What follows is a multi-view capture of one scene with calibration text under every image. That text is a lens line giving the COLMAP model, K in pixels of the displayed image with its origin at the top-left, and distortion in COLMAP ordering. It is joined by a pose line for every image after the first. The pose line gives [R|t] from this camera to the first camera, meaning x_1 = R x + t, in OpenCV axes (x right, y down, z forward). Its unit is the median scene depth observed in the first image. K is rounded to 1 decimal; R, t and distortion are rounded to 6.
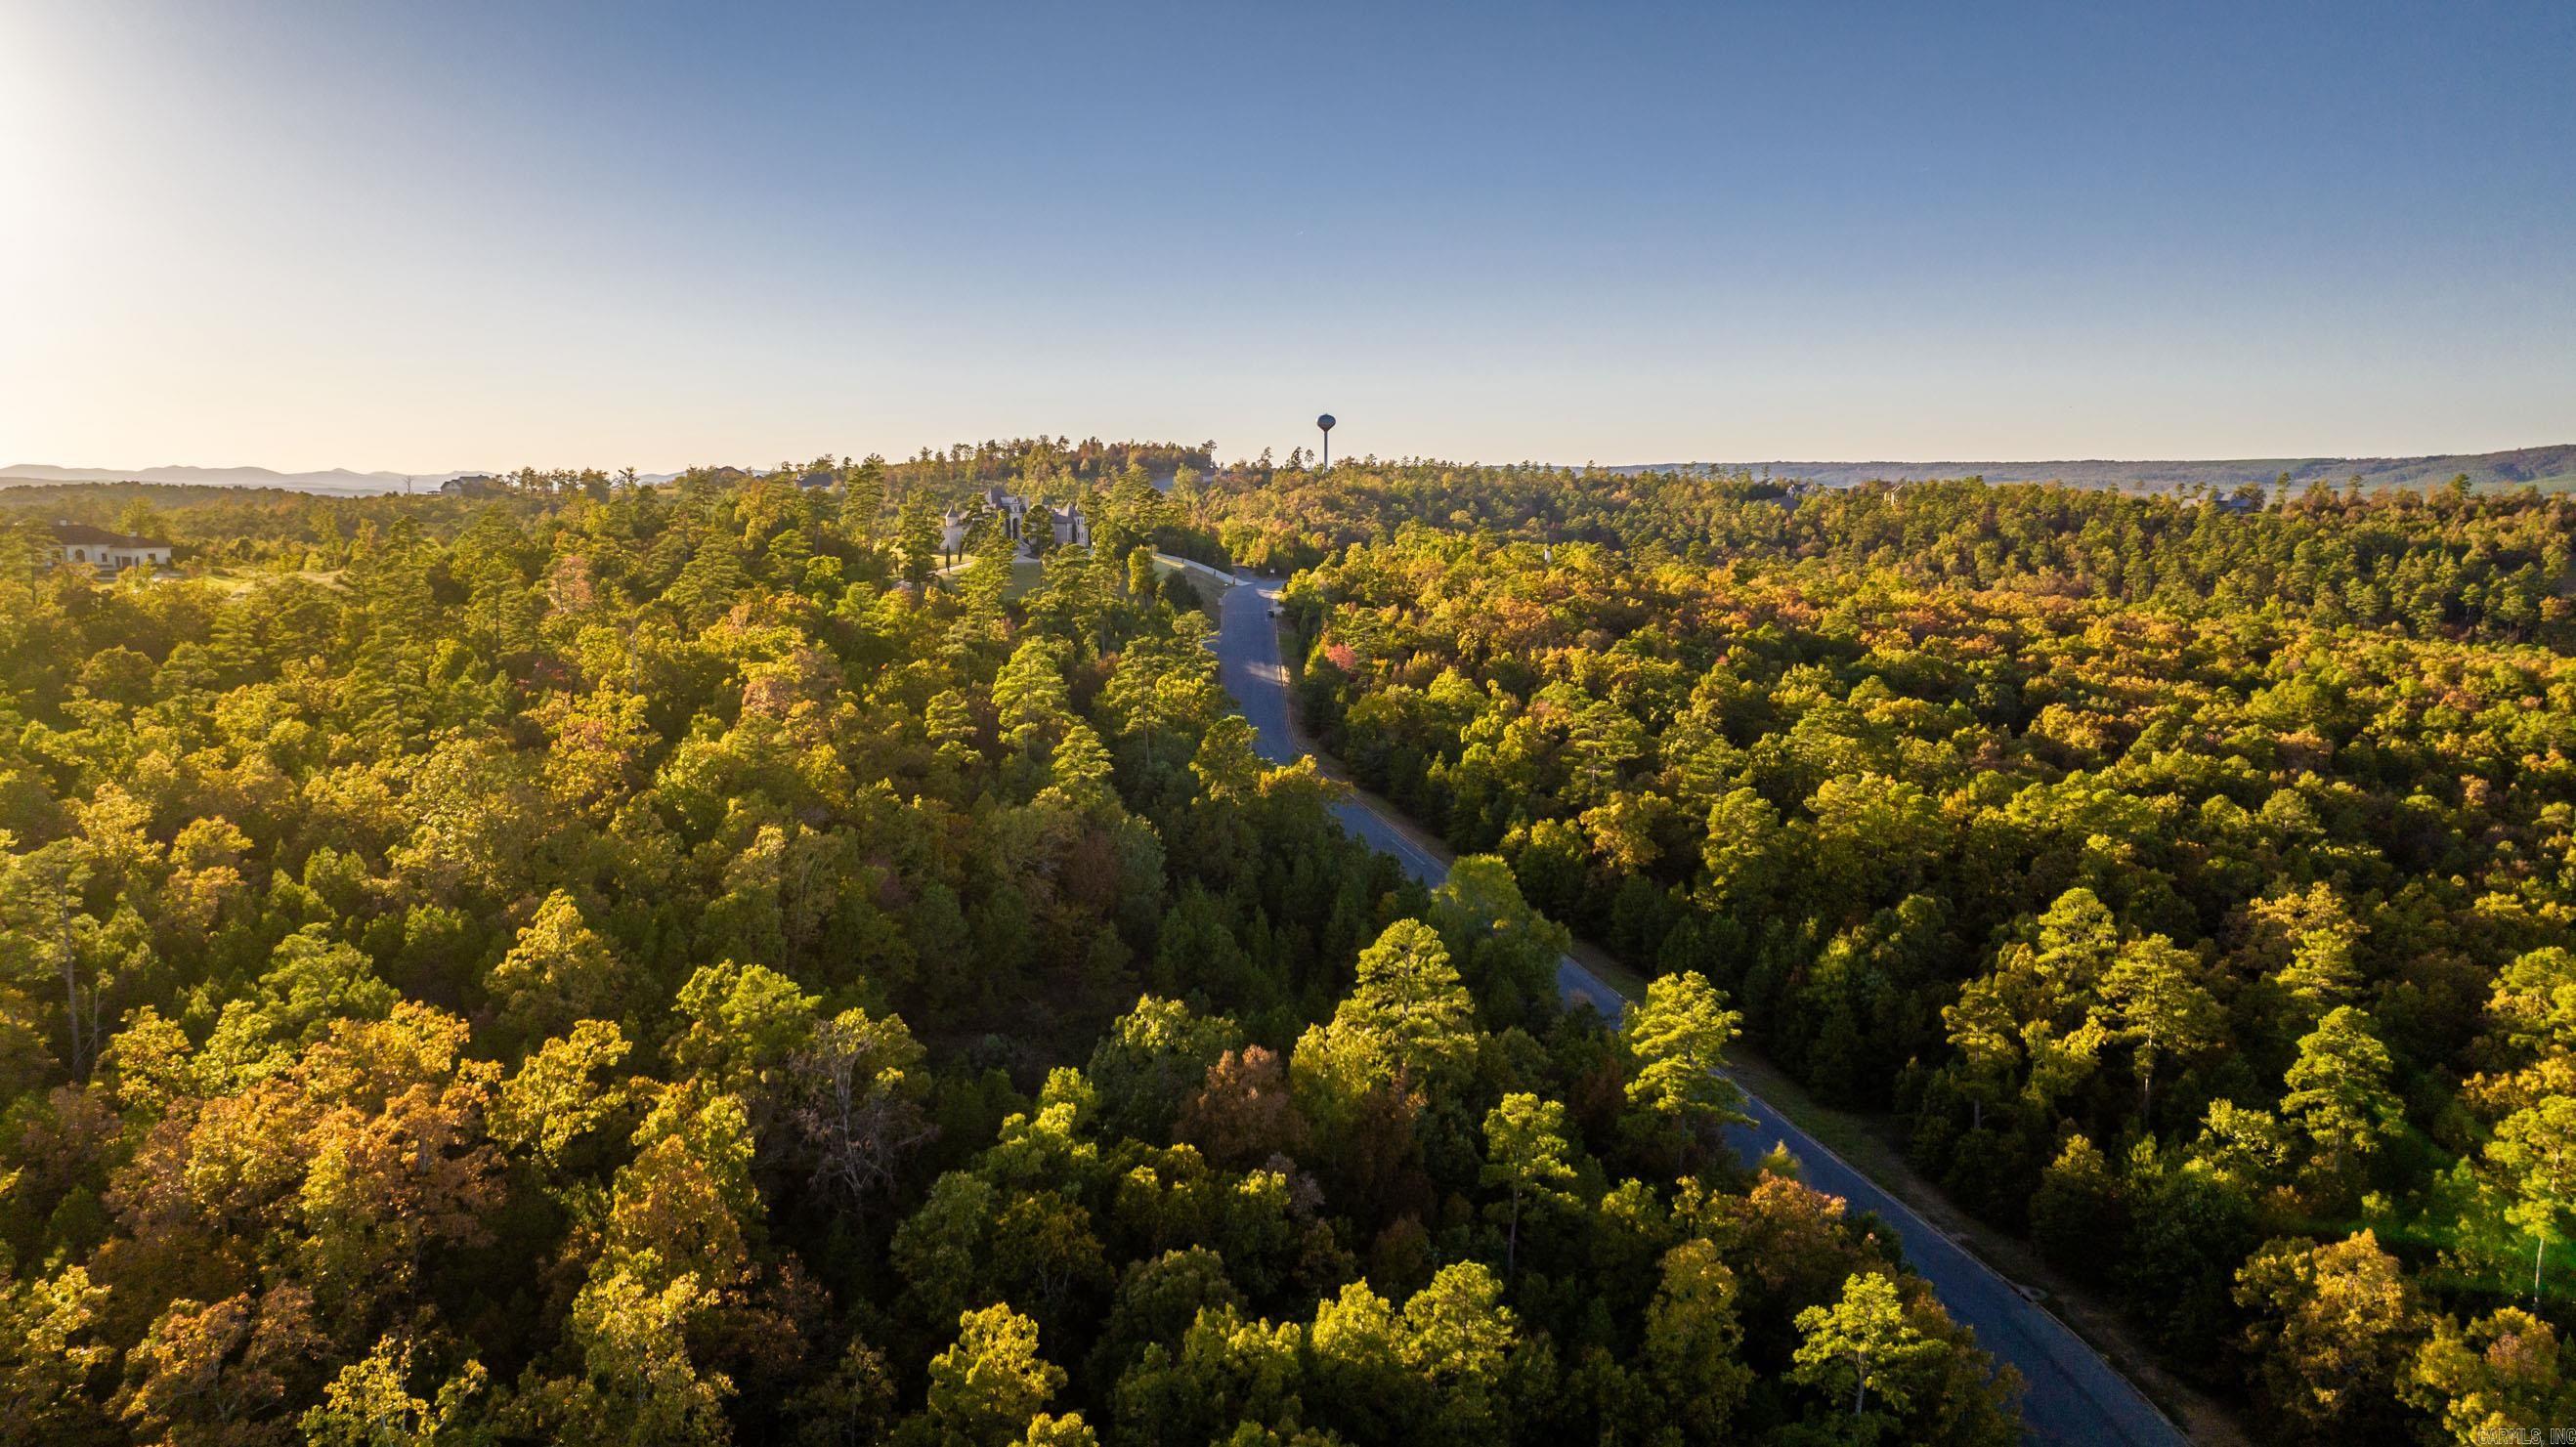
lens RADIAL K [[1838.4, 0, 1288.0], [0, 1838.4, 723.5], [0, 0, 1]] dist [-0.020411, 0.008018]
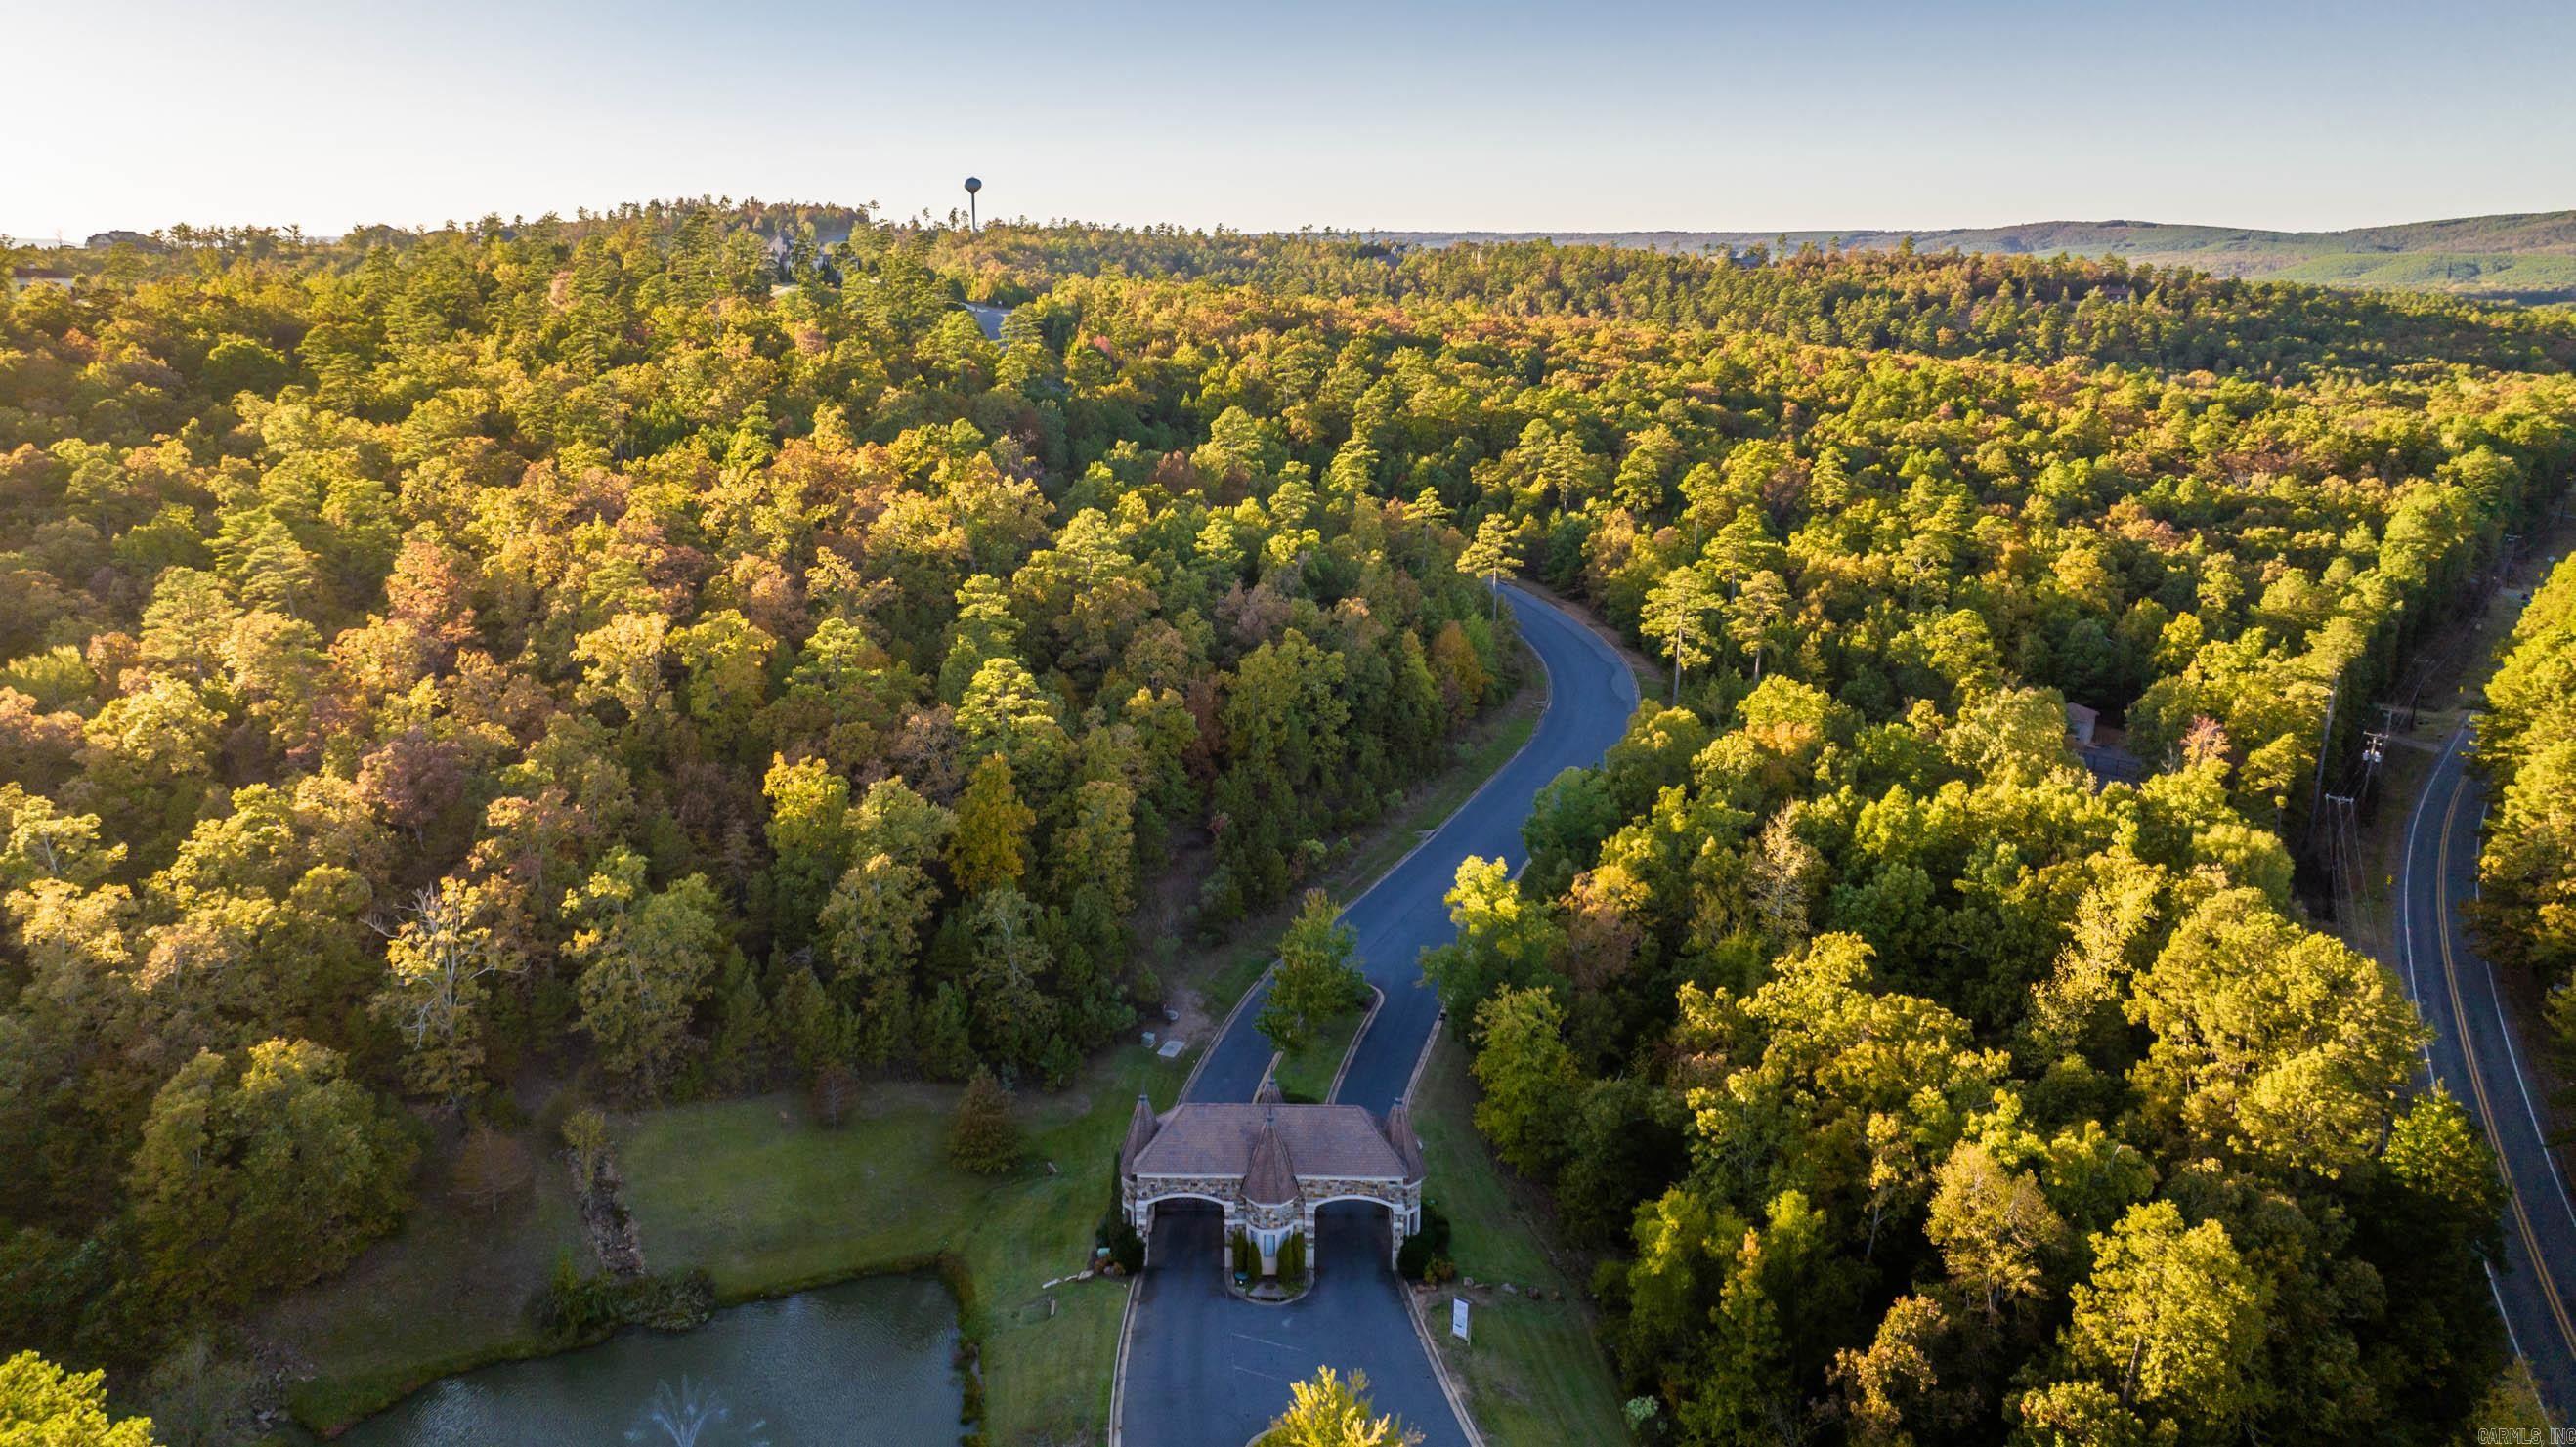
lens RADIAL K [[1892.8, 0, 1283.2], [0, 1892.8, 728.9], [0, 0, 1]] dist [0.005058, -0.069140]
pose [[0.978199, -0.045595, 0.202603, -0.062885], [0.022061, 0.992895, 0.116933, 0.040066], [-0.206495, -0.109914, 0.972255, -0.225387]]
